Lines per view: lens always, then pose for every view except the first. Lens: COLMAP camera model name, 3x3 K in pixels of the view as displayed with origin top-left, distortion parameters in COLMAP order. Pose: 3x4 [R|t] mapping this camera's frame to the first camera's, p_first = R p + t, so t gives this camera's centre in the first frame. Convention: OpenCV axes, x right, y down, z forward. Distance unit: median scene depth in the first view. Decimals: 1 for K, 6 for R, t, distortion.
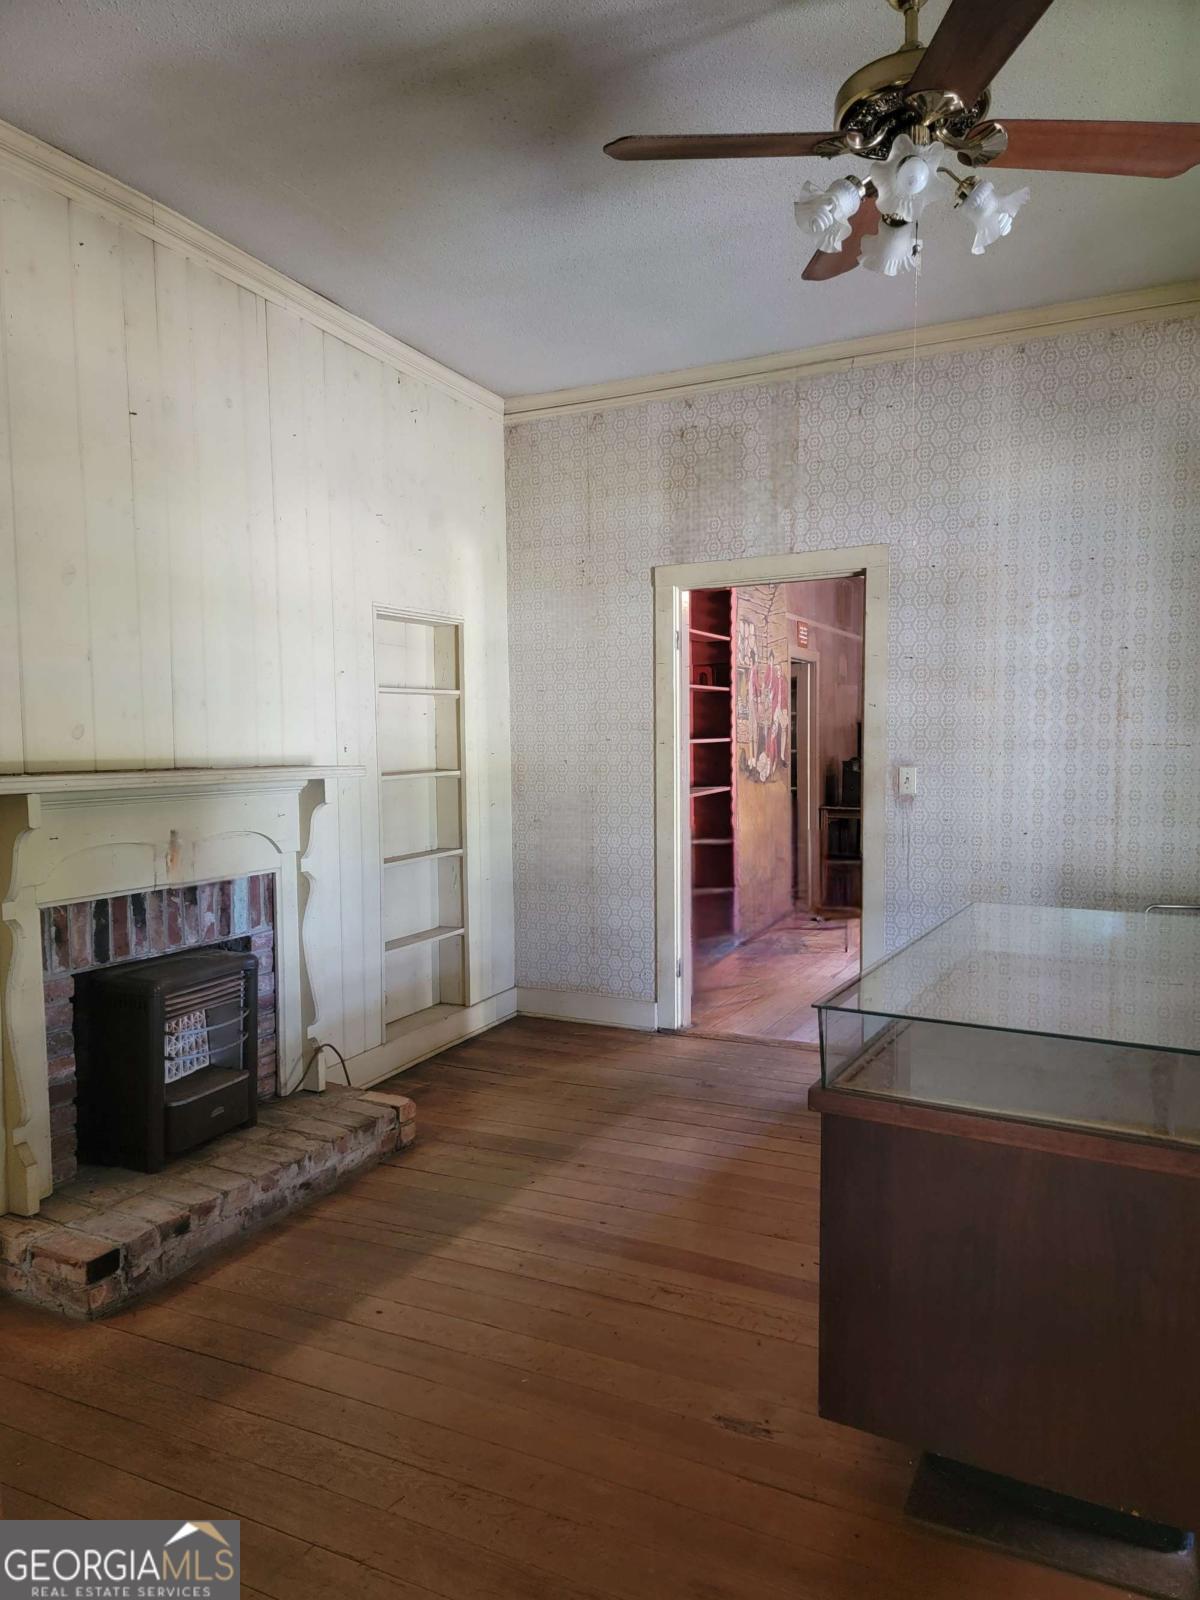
lens RADIAL K [[1107.9, 0, 603.1], [0, 1107.9, 805.1], [0, 0, 1]] dist [0.074707, -0.051791]
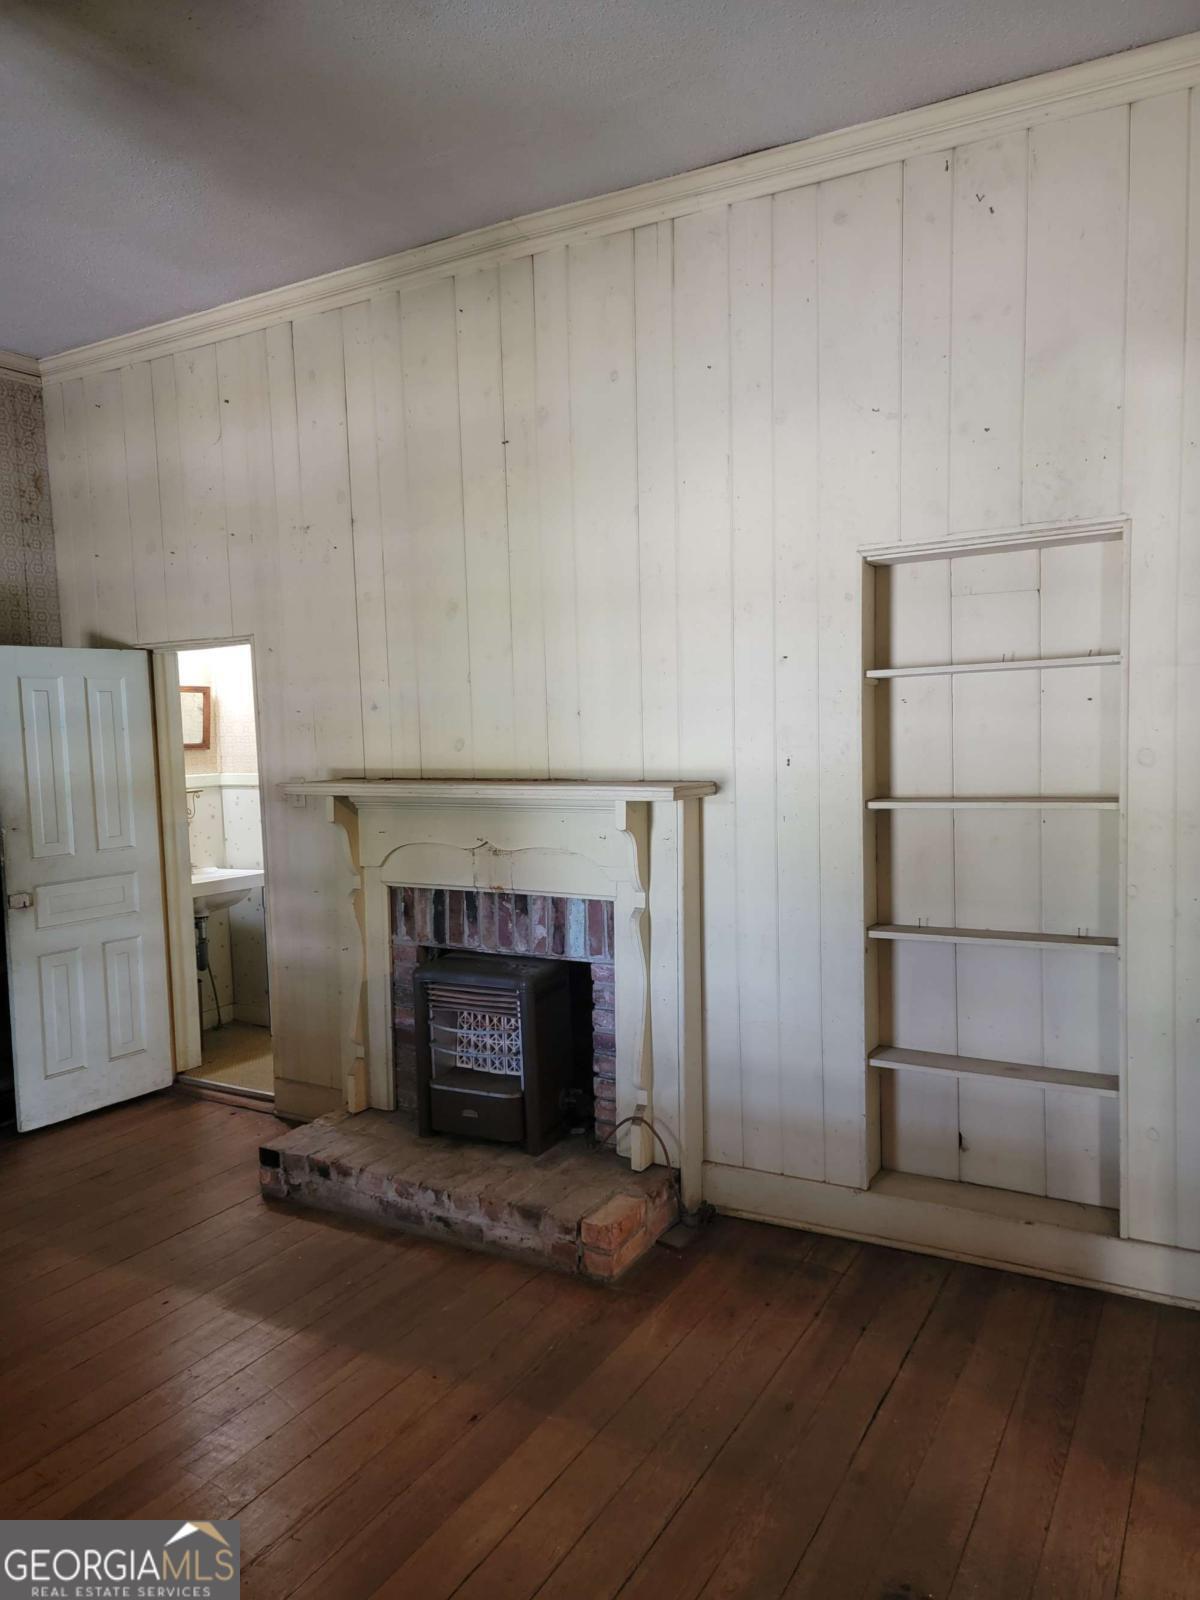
lens RADIAL K [[1107.9, 0, 611.5], [0, 1107.9, 804.1], [0, 0, 1]] dist [0.074707, -0.051791]
pose [[-0.058469, 0.077229, -0.995297, 0.592358], [-0.036758, 0.996160, 0.079455, -0.088538], [0.997612, 0.041231, -0.055406, 1.075592]]
